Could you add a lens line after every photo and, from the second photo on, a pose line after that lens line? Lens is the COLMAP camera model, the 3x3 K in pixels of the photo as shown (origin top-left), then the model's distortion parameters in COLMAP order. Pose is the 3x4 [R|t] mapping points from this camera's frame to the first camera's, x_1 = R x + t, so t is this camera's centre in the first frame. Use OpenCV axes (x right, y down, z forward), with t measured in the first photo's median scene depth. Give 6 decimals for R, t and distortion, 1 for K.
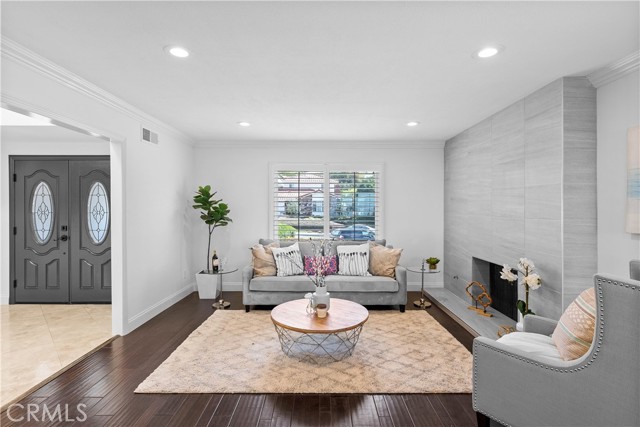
lens RADIAL K [[316.2, 0, 320.9], [0, 316.2, 208.4], [0, 0, 1]] dist [0.001289, 0.000291]
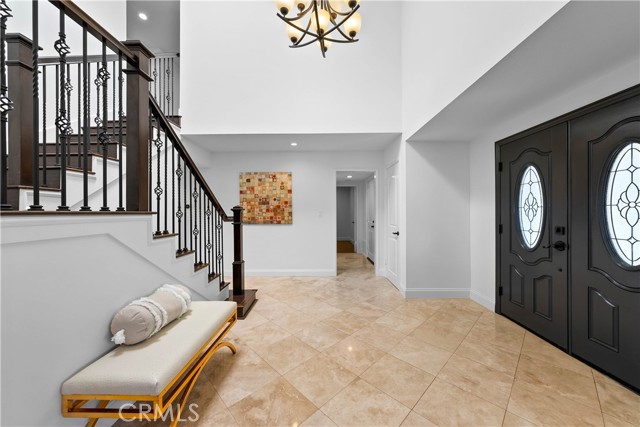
lens RADIAL K [[230.1, 0, 322.0], [0, 230.1, 213.0], [0, 0, 1]] dist [0.002094, 0.000168]
pose [[-0.002589, 0.002934, -0.999992, -0.343713], [-0.000328, 0.999996, 0.002935, 0.026130], [0.999997, 0.000335, -0.002588, 0.520122]]
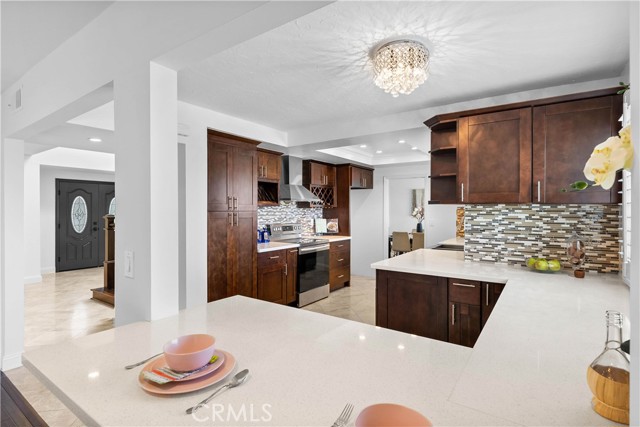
lens RADIAL K [[316.2, 0, 317.3], [0, 316.2, 211.9], [0, 0, 1]] dist [0.001289, 0.000291]
pose [[0.572922, 0.000476, 0.819609, -1.528701], [-0.000947, 1.000000, 0.000081, -0.001102], [-0.819609, -0.000822, 0.572923, -0.983034]]
